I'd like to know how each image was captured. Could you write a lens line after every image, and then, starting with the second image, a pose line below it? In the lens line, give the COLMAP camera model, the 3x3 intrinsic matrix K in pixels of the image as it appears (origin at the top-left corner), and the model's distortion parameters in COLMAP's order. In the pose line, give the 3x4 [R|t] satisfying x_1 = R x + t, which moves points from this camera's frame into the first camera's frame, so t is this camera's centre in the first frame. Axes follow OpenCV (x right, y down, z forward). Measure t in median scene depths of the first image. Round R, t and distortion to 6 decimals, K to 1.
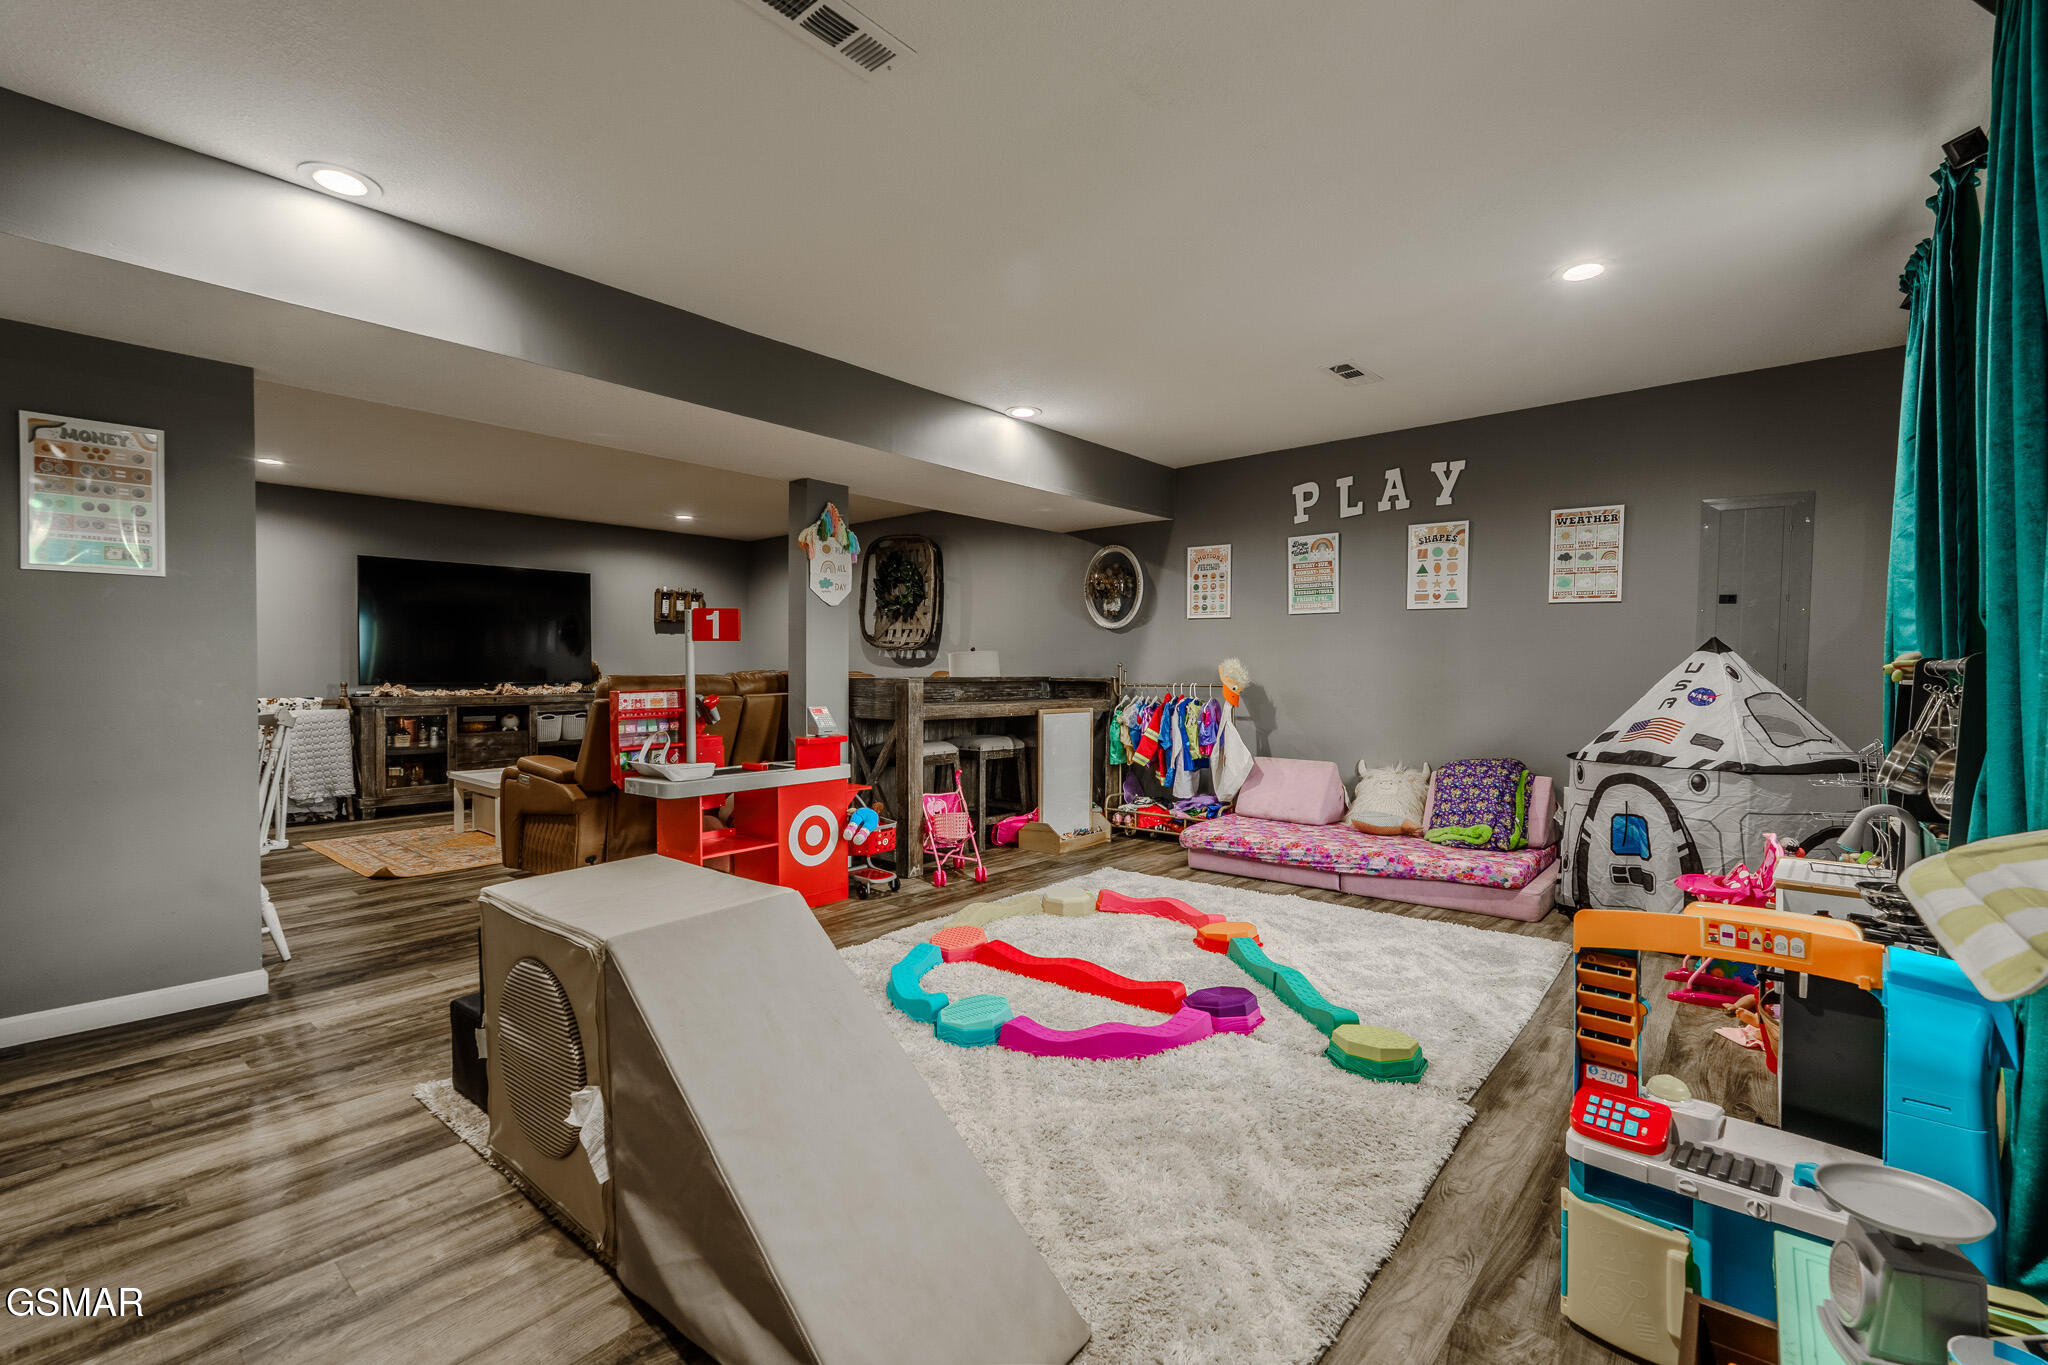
lens RADIAL K [[902.3, 0, 1026.8], [0, 902.3, 688.2], [0, 0, 1]] dist [-0.016894, -0.001504]
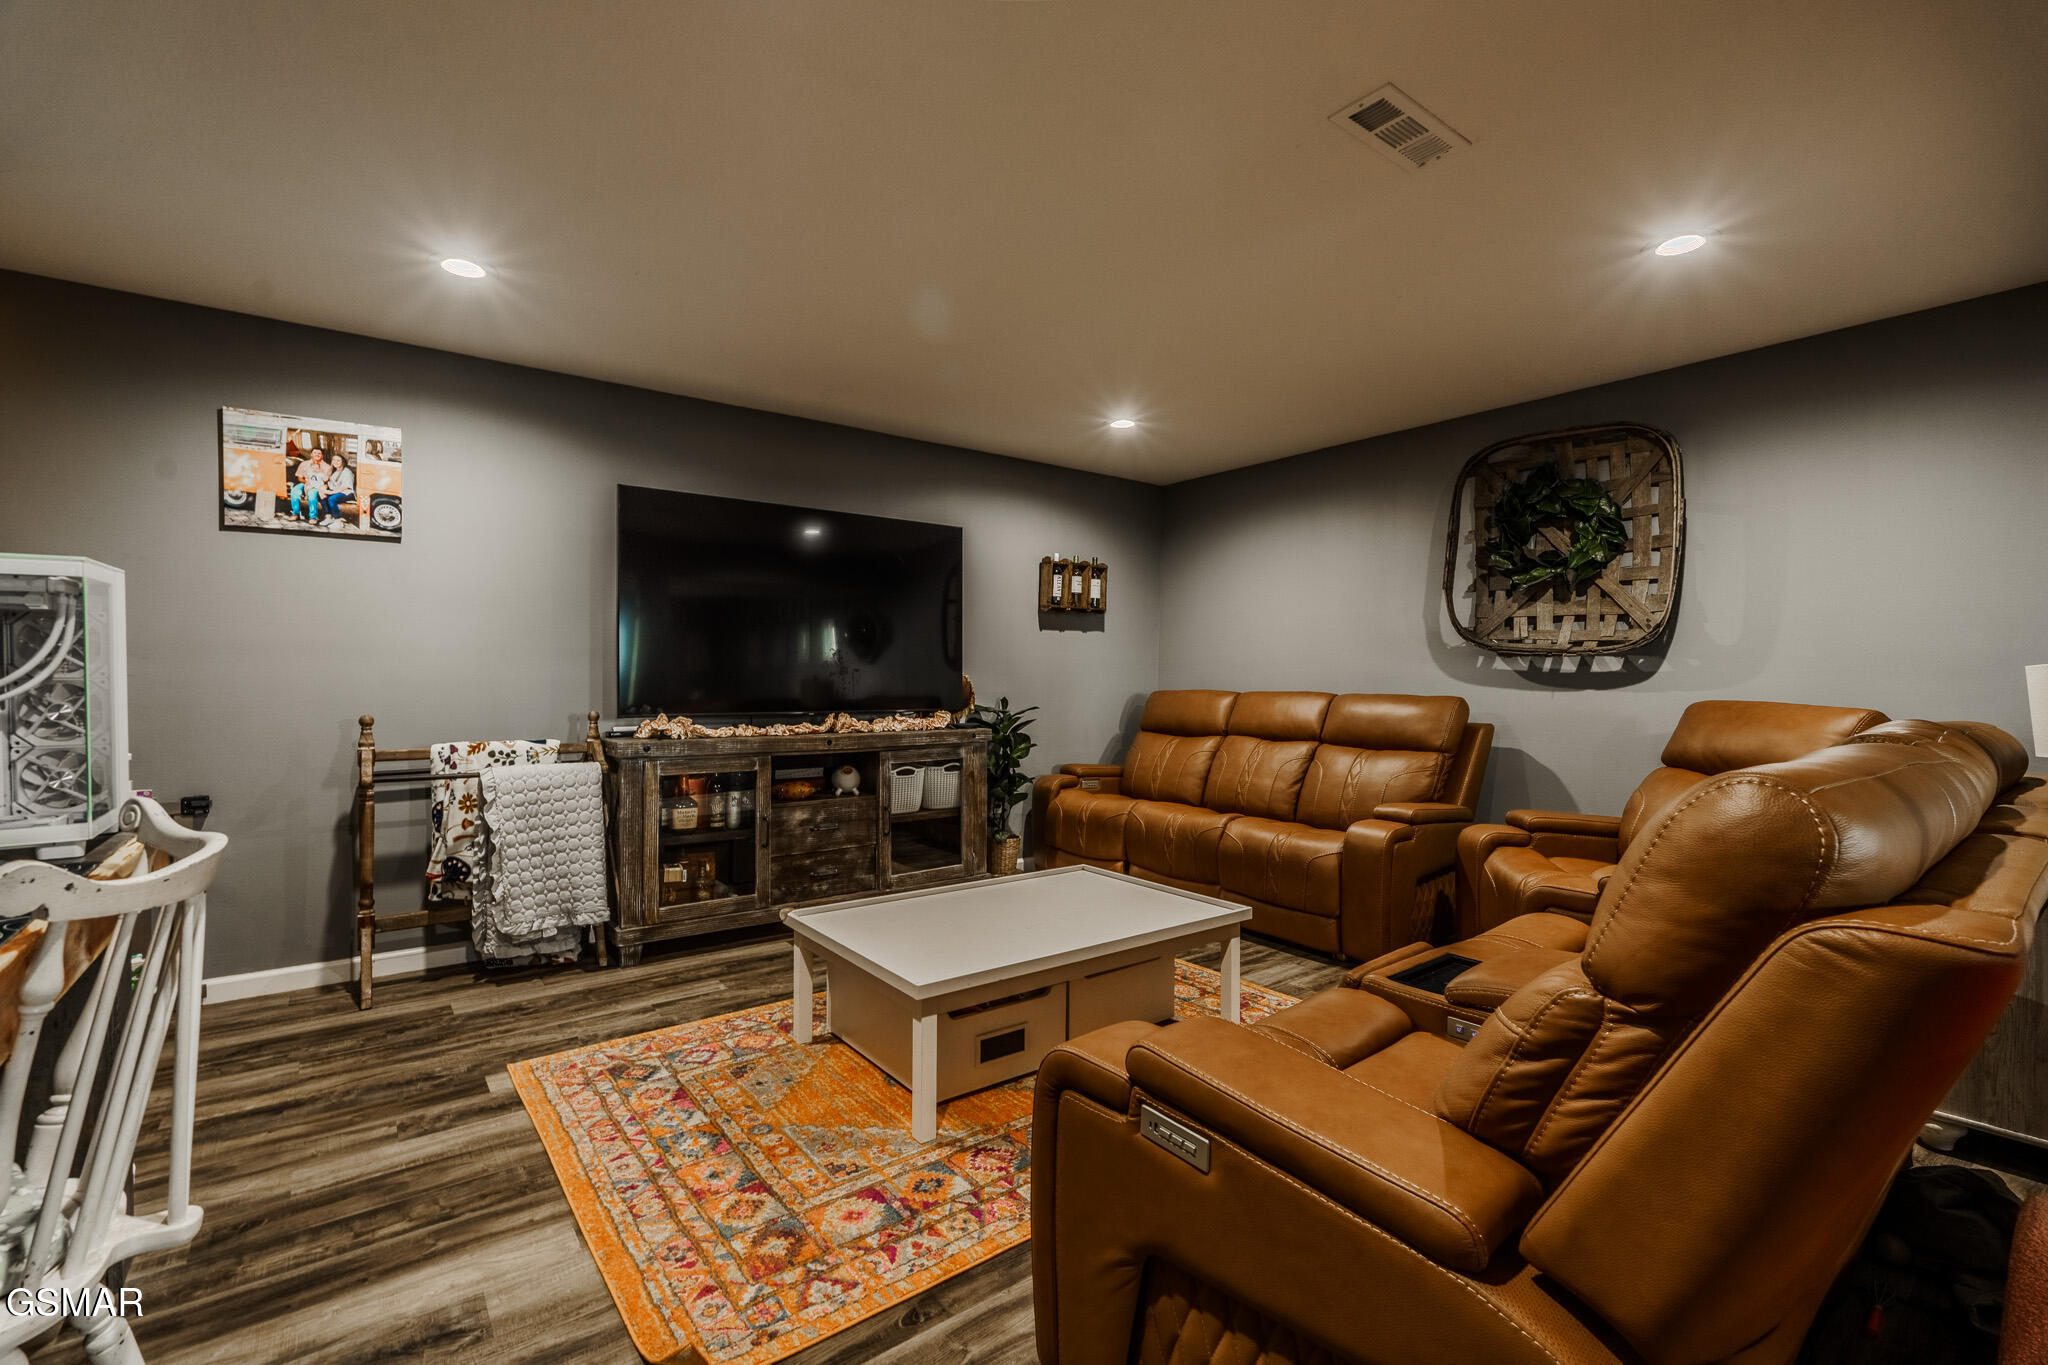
lens RADIAL K [[902.3, 0, 1021.9], [0, 902.3, 688.9], [0, 0, 1]] dist [-0.016894, -0.001504]
pose [[0.975635, 0.007000, -0.219289, -0.448397], [-0.008509, 0.999946, -0.005941, -0.024599], [0.219235, 0.007662, 0.975642, 0.601770]]
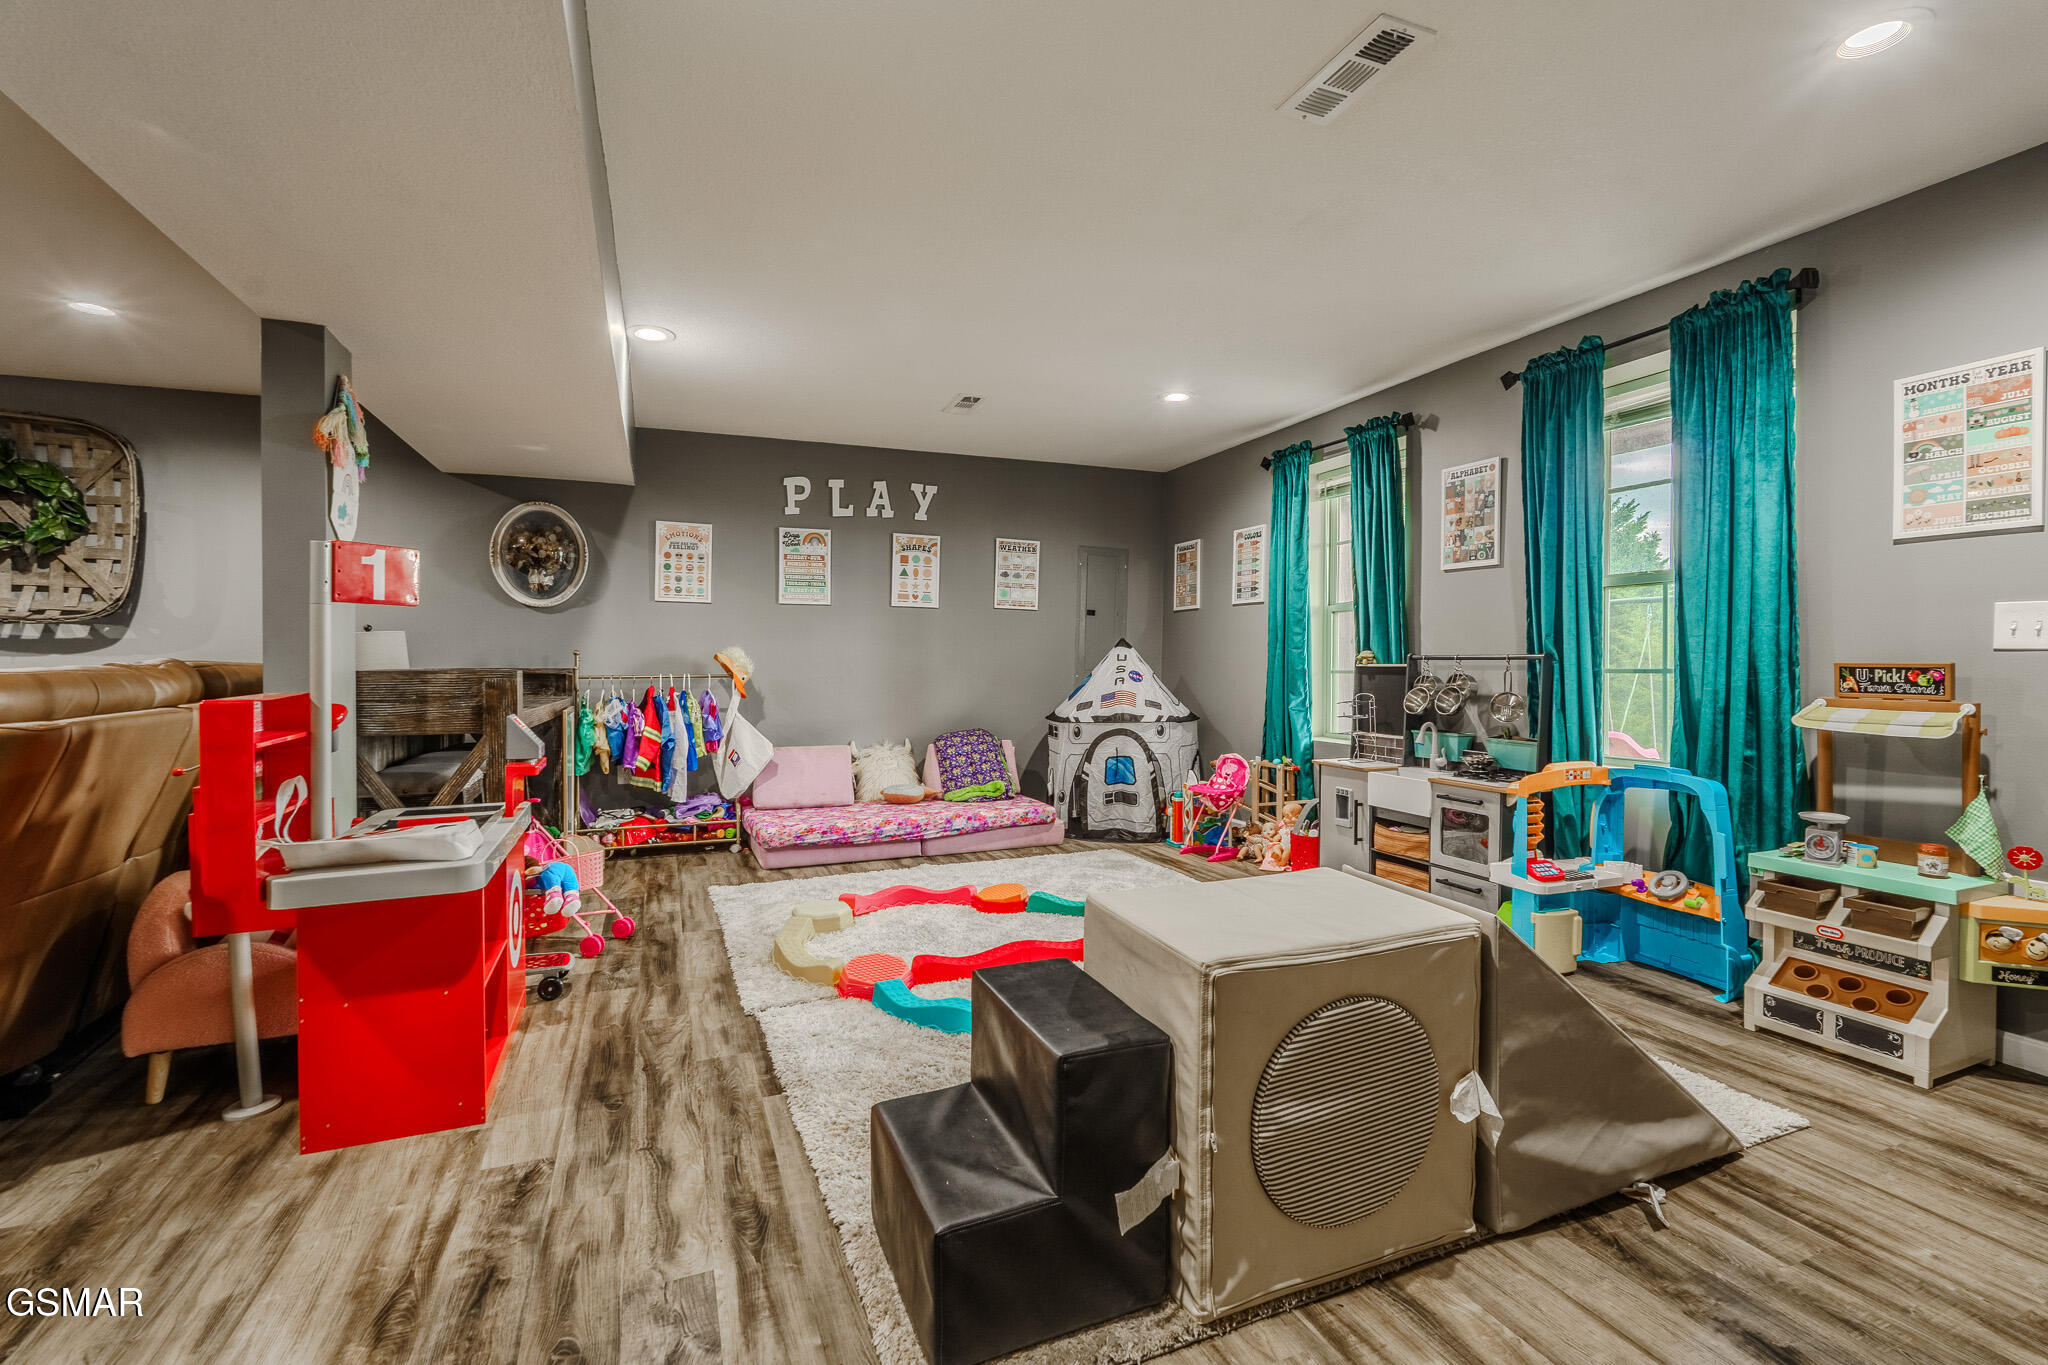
lens RADIAL K [[902.3, 0, 1039.8], [0, 902.3, 672.7], [0, 0, 1]] dist [-0.016894, -0.001504]
pose [[0.450721, -0.011070, 0.892596, -0.464115], [0.018403, 0.999826, 0.003107, -0.002814], [-0.892475, 0.015026, 0.450846, 0.284086]]
